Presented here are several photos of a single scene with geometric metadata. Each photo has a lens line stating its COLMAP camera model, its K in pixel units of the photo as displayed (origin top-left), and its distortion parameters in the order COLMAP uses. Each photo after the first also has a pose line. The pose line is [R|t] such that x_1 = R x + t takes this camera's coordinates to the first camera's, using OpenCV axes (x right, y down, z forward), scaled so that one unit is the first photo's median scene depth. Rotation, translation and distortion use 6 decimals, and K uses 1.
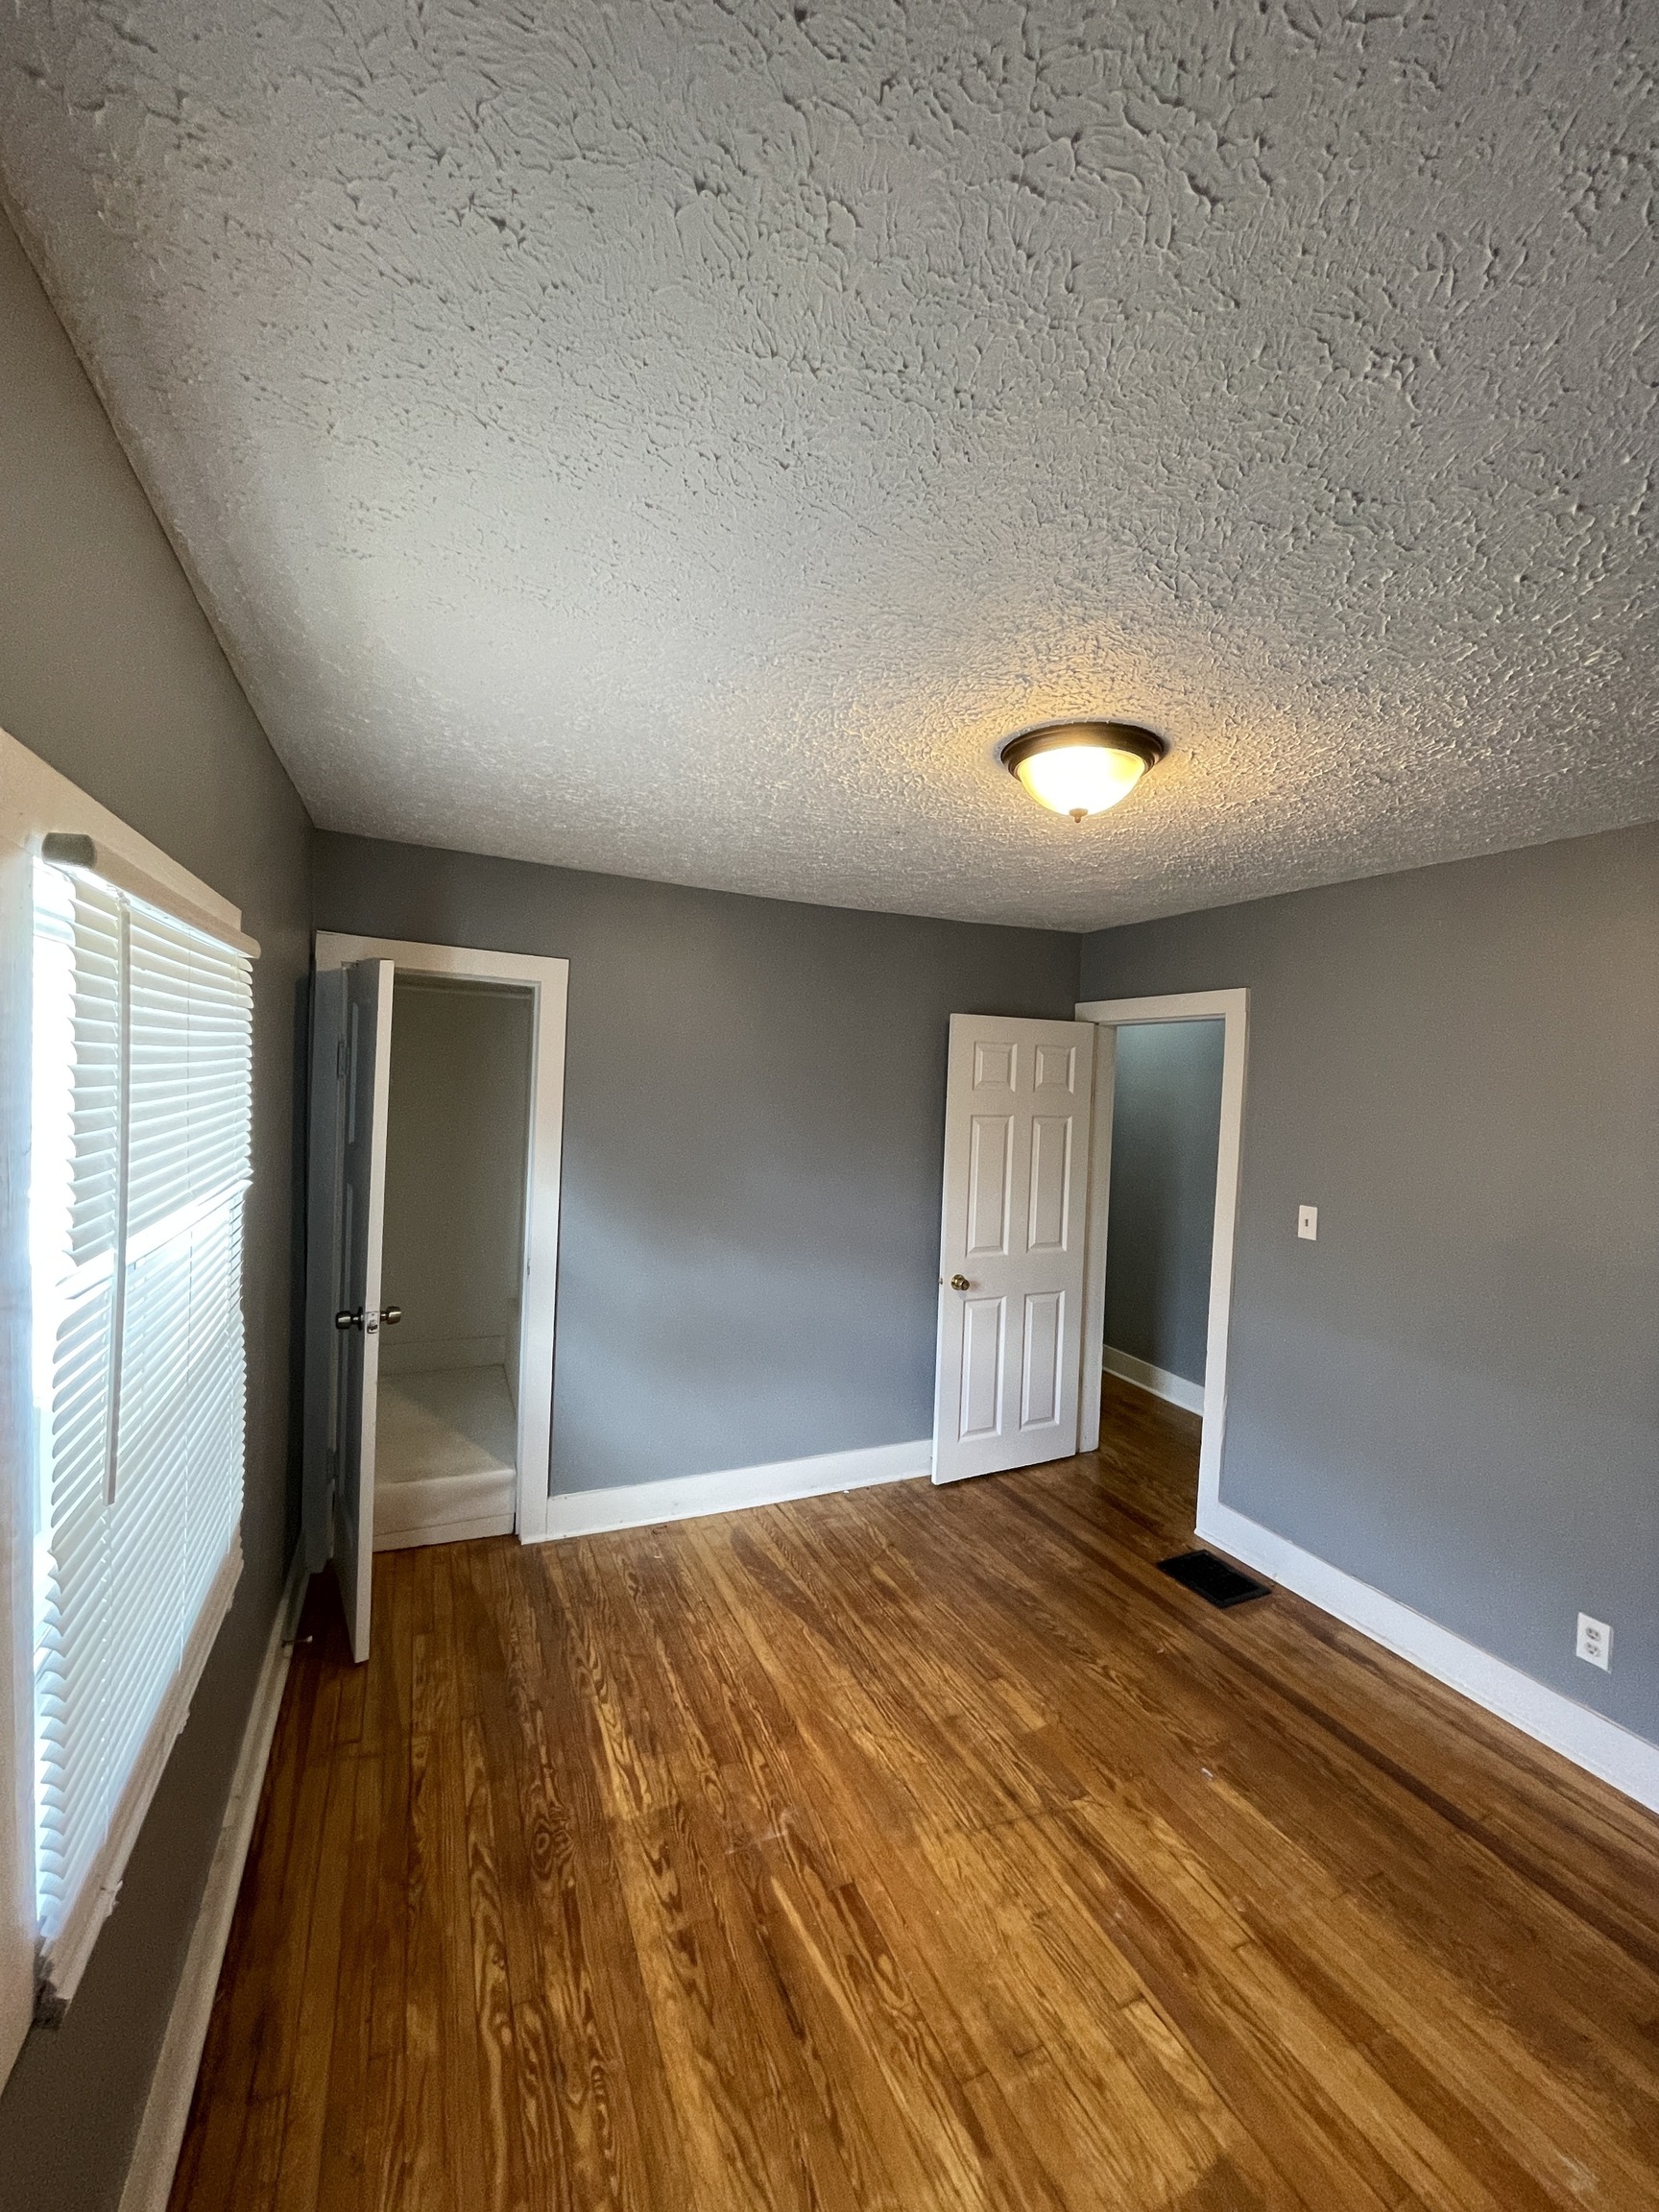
lens RADIAL K [[898.5, 0, 838.9], [0, 898.5, 1089.9], [0, 0, 1]] dist [0.000483, -0.000267]
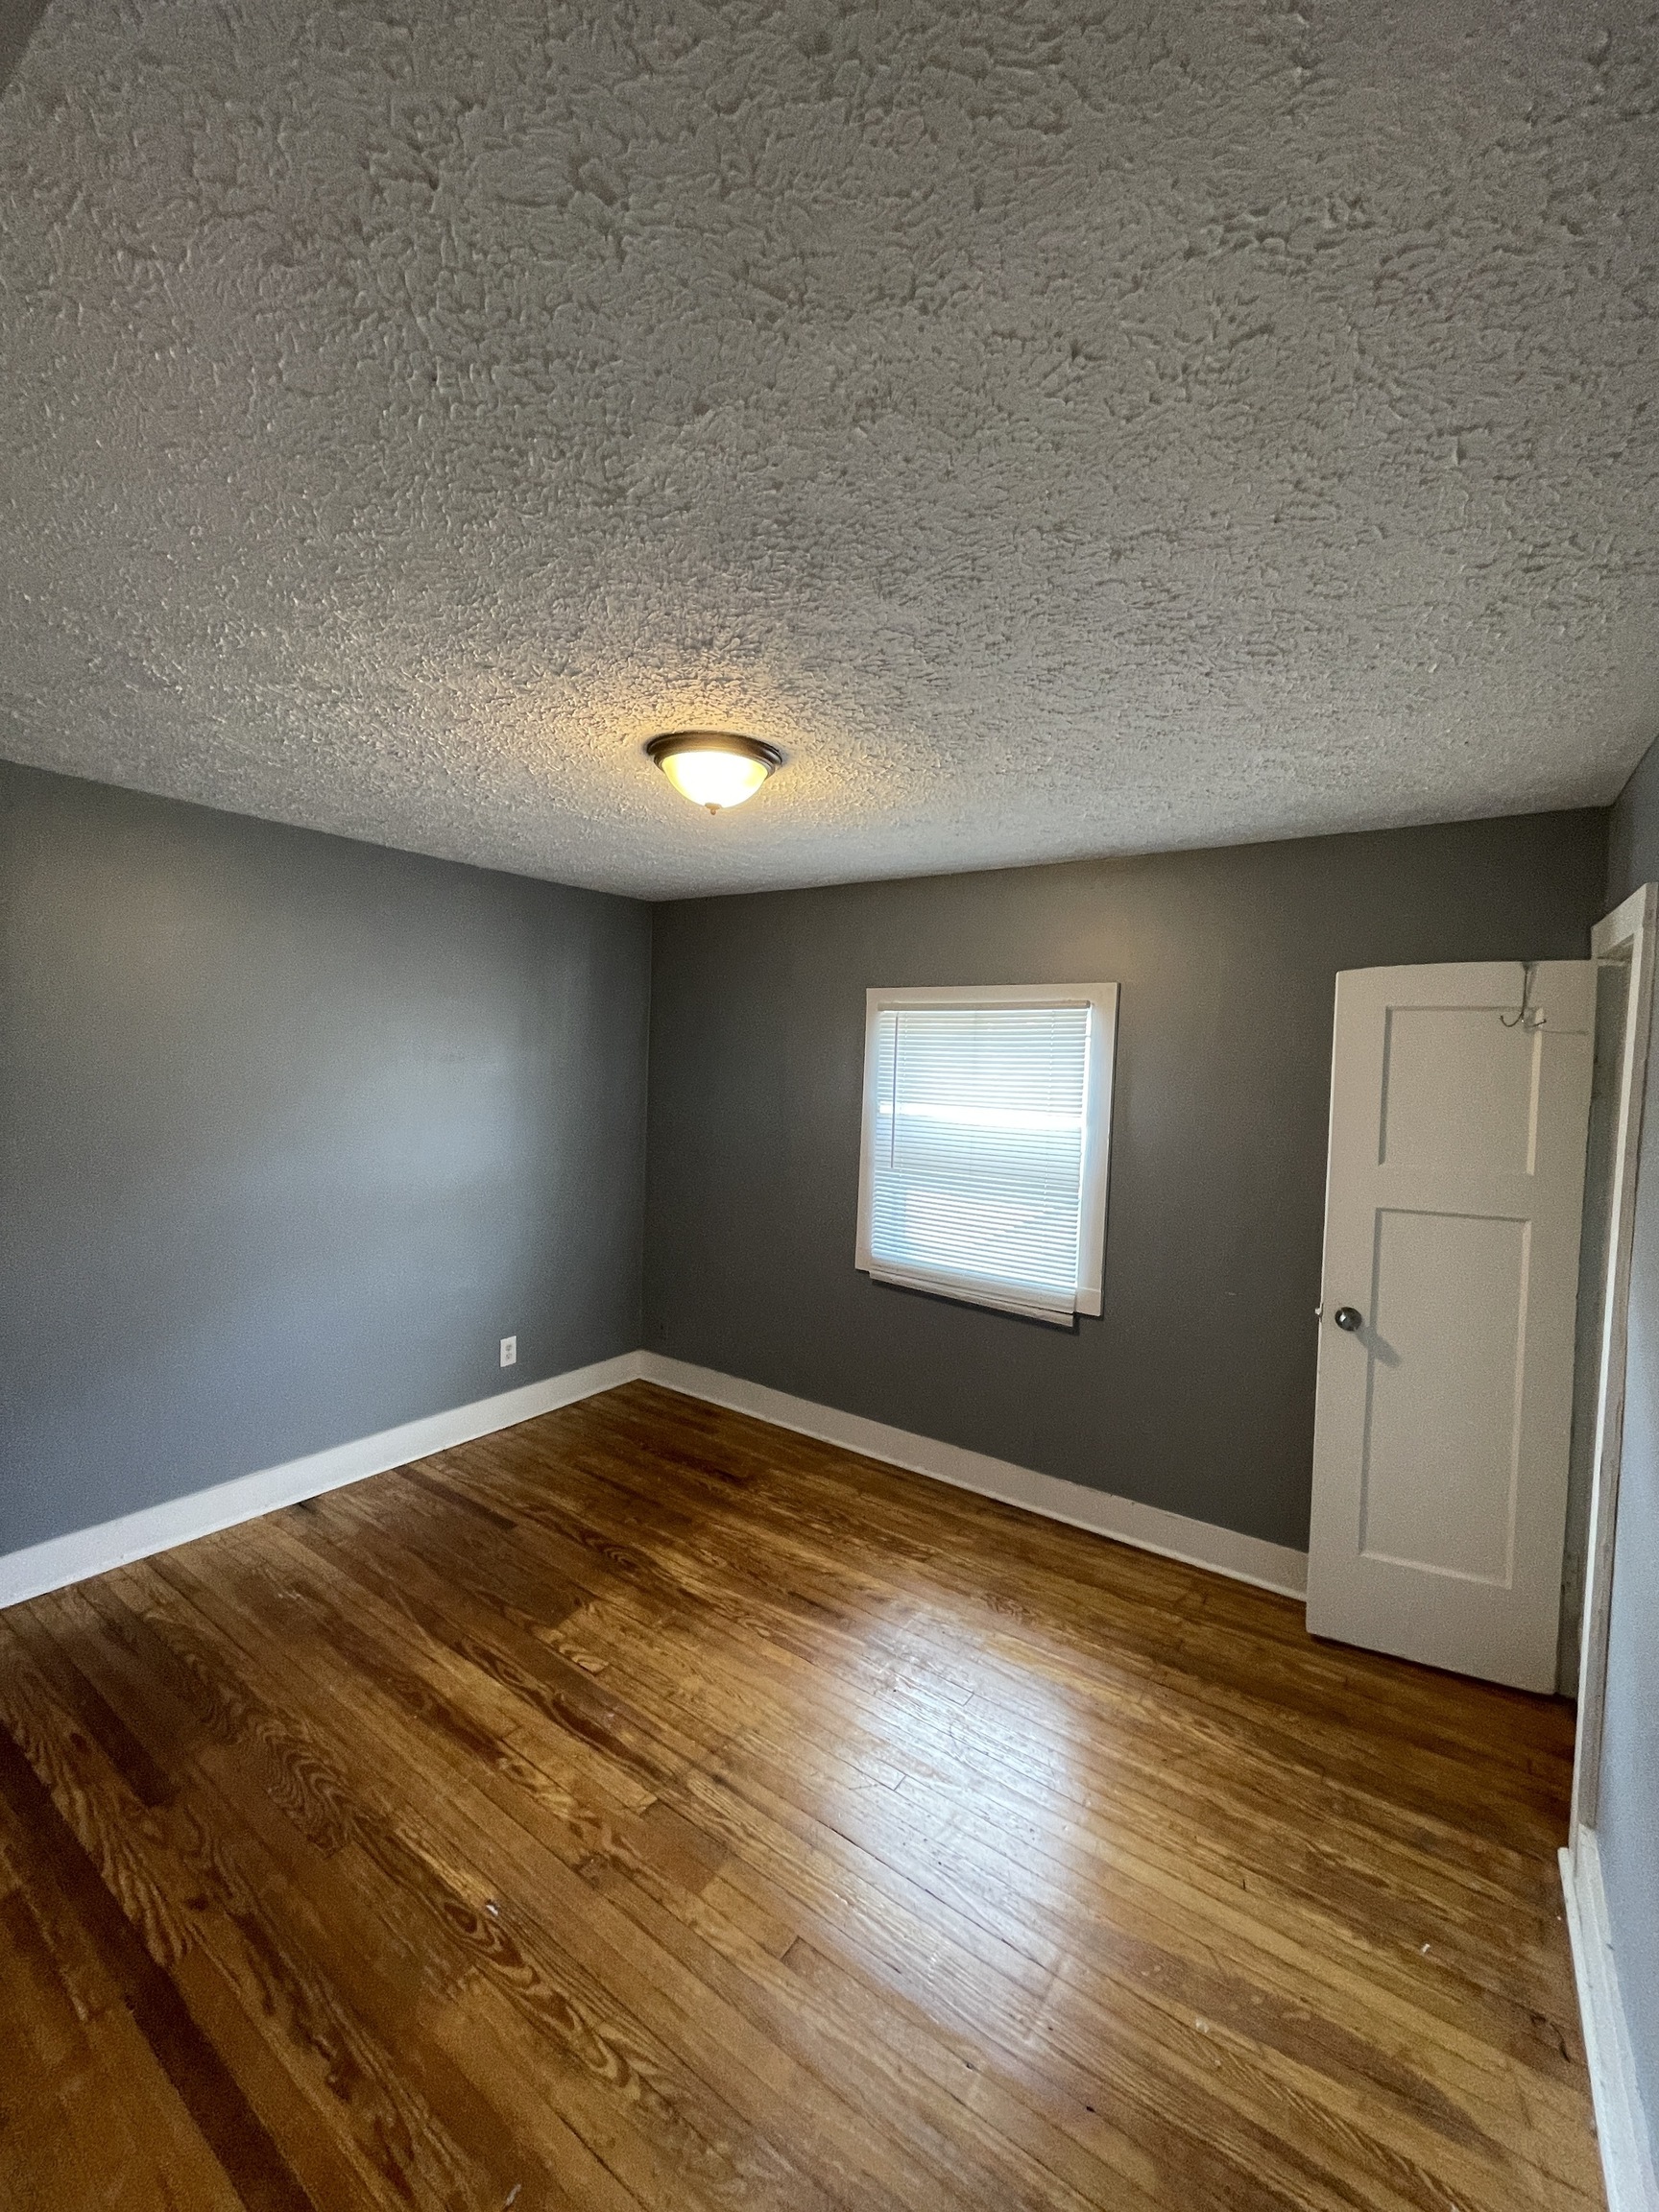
lens RADIAL K [[898.5, 0, 838.9], [0, 898.5, 1089.9], [0, 0, 1]] dist [0.000483, -0.000267]
pose [[-0.858497, -0.055400, -0.509818, 0.695664], [-0.080879, 0.996333, 0.027927, 0.015579], [0.506401, 0.065209, -0.859829, 2.095297]]
